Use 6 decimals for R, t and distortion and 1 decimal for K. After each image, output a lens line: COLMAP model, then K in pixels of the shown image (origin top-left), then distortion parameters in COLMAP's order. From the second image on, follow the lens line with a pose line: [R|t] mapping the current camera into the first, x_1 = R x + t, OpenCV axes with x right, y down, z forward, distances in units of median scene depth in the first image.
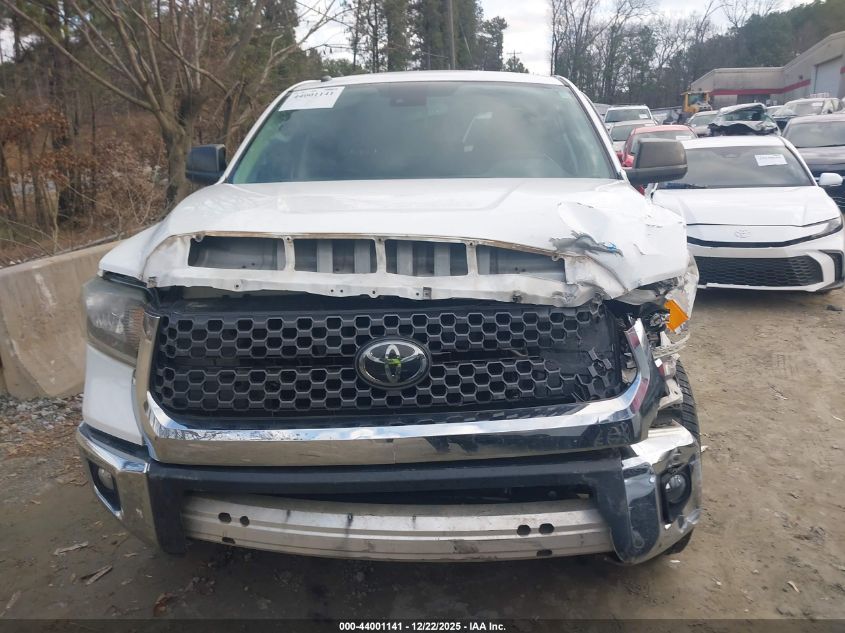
lens RADIAL K [[621.8, 0, 413.7], [0, 621.8, 312.0], [0, 0, 1]] dist [0.091054, -0.107616]
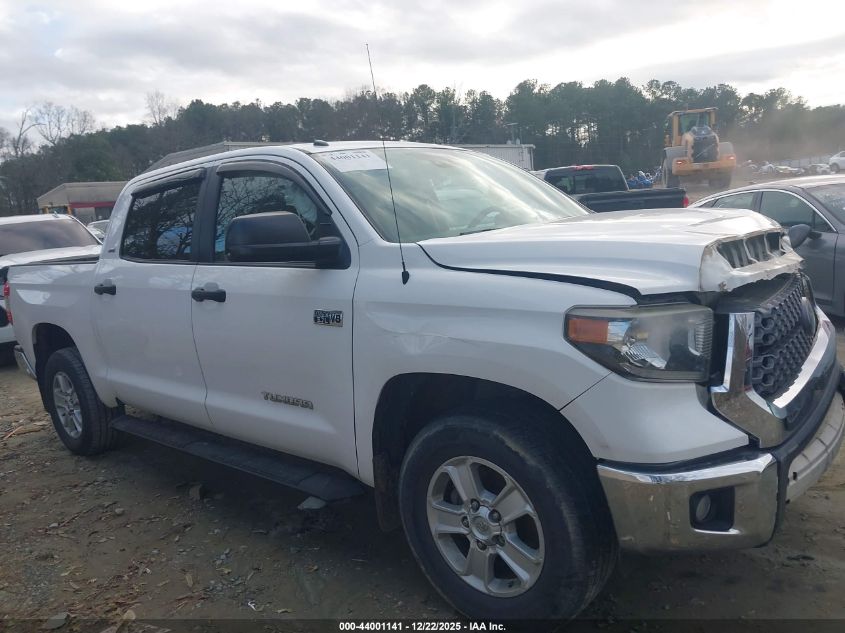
lens RADIAL K [[660.7, 0, 422.5], [0, 660.7, 316.5], [0, 0, 1]] dist [0.017276, -0.037966]
pose [[0.607766, -0.161253, 0.777572, -1.624098], [0.290099, 0.956576, -0.028373, -0.118379], [-0.739231, 0.242817, 0.628154, 0.682586]]
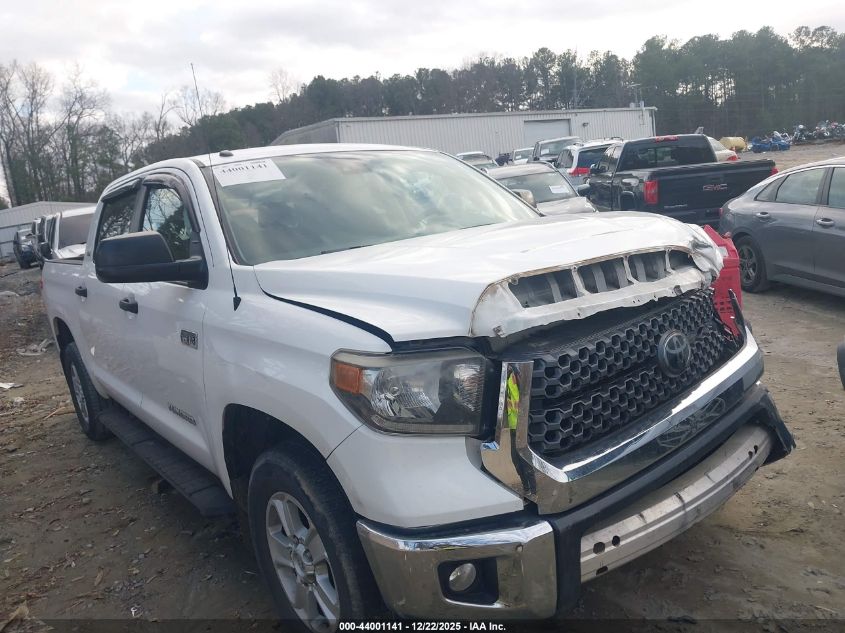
lens RADIAL K [[666.5, 0, 411.8], [0, 666.5, 318.0], [0, 0, 1]] dist [-0.035391, 0.057450]
pose [[0.741184, -0.186263, 0.644944, -1.165275], [0.274885, 0.960708, -0.038446, -0.067268], [-0.612442, 0.205781, 0.763262, 0.313193]]
